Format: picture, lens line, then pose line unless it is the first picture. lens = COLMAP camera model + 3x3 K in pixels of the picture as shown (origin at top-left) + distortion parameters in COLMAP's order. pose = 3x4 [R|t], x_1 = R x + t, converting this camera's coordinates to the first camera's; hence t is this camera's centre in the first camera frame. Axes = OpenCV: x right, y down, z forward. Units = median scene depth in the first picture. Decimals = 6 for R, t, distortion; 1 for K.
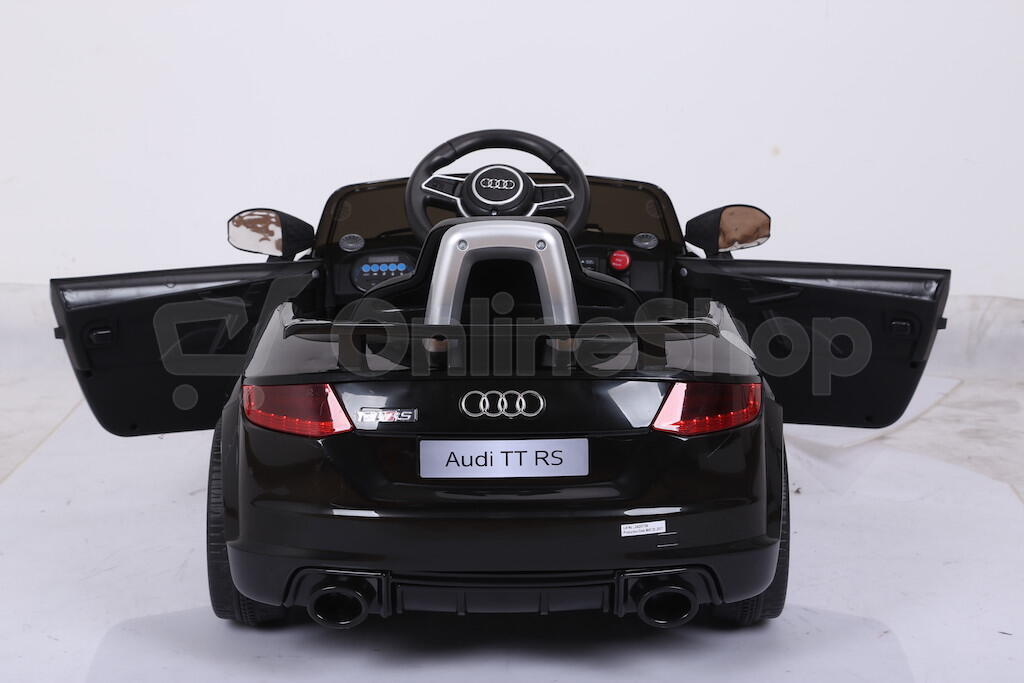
lens RADIAL K [[2311.7, 0, 512.0], [0, 2311.7, 341.5], [0, 0, 1]] dist [-0.025896, 0.252986]
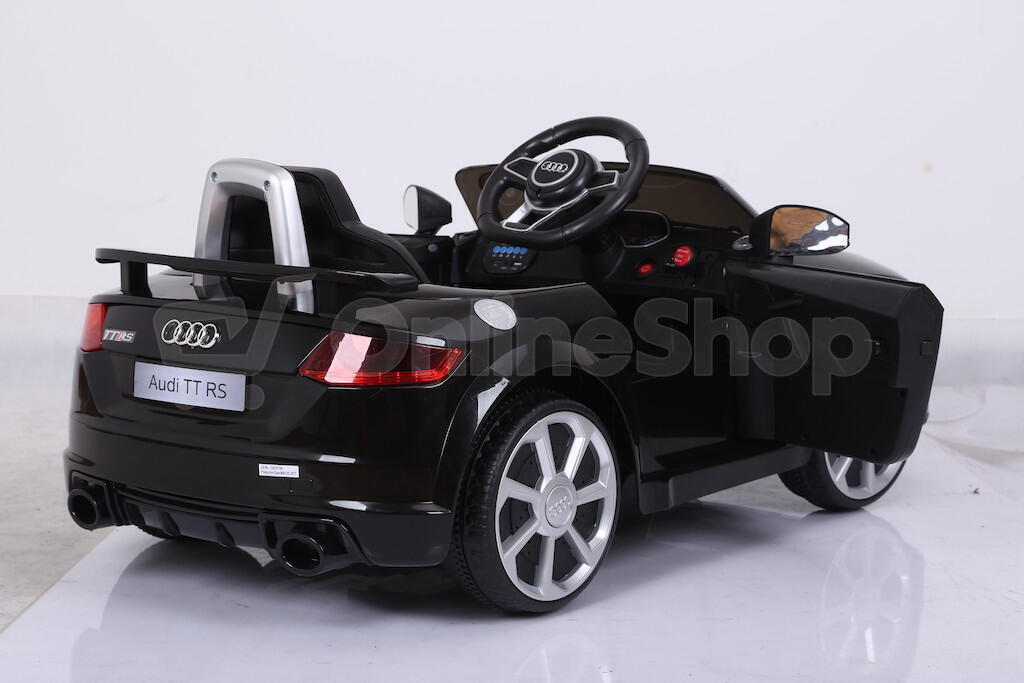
lens RADIAL K [[2311.7, 0, 512.0], [0, 2311.7, 341.5], [0, 0, 1]] dist [-0.025896, 0.252986]
pose [[0.763009, 0.088677, -0.640277, 0.760405], [-0.123271, 0.992328, -0.009465, 0.021862], [0.634525, 0.086149, 0.768086, 0.284171]]
